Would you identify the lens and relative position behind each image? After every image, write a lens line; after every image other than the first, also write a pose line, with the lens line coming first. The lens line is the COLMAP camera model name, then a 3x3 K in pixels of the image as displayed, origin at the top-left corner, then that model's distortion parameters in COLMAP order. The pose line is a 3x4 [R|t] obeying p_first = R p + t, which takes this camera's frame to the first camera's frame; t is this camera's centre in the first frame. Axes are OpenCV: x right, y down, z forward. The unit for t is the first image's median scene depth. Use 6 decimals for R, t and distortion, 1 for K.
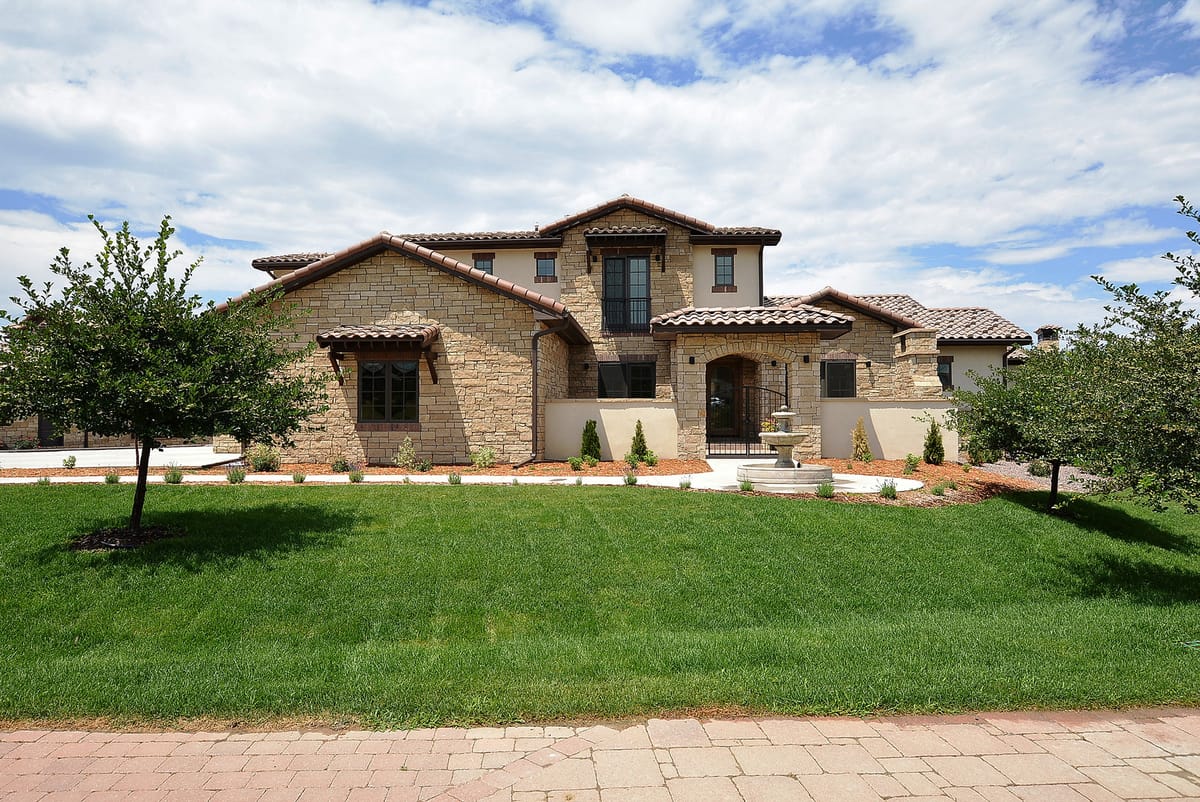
lens RADIAL K [[783.1, 0, 599.8], [0, 783.1, 404.1], [0, 0, 1]] dist [0.002472, -0.003487]
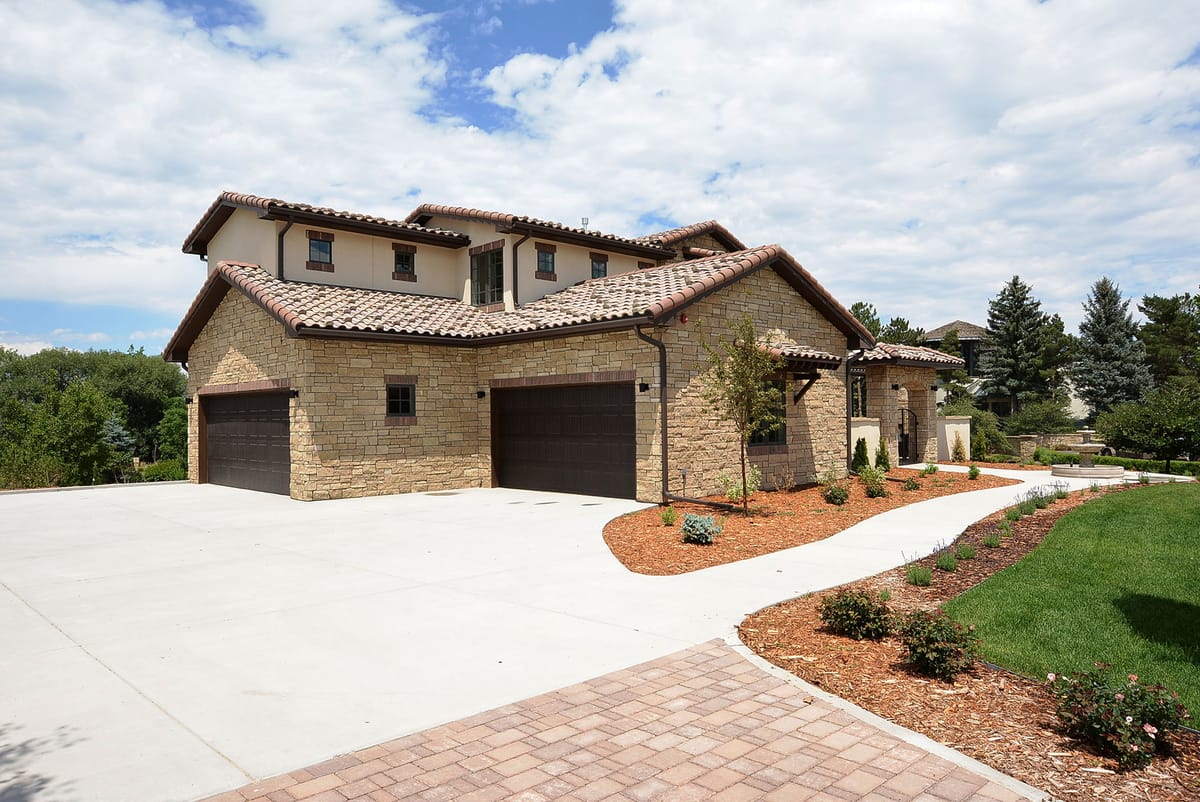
lens RADIAL K [[845.1, 0, 600.0], [0, 845.1, 405.3], [0, 0, 1]] dist [-0.048888, -0.000251]
pose [[0.634945, 0.005757, 0.772536, -0.117944], [-0.006019, 0.999979, -0.002504, -0.002076], [-0.772534, -0.003060, 0.634967, 0.050816]]
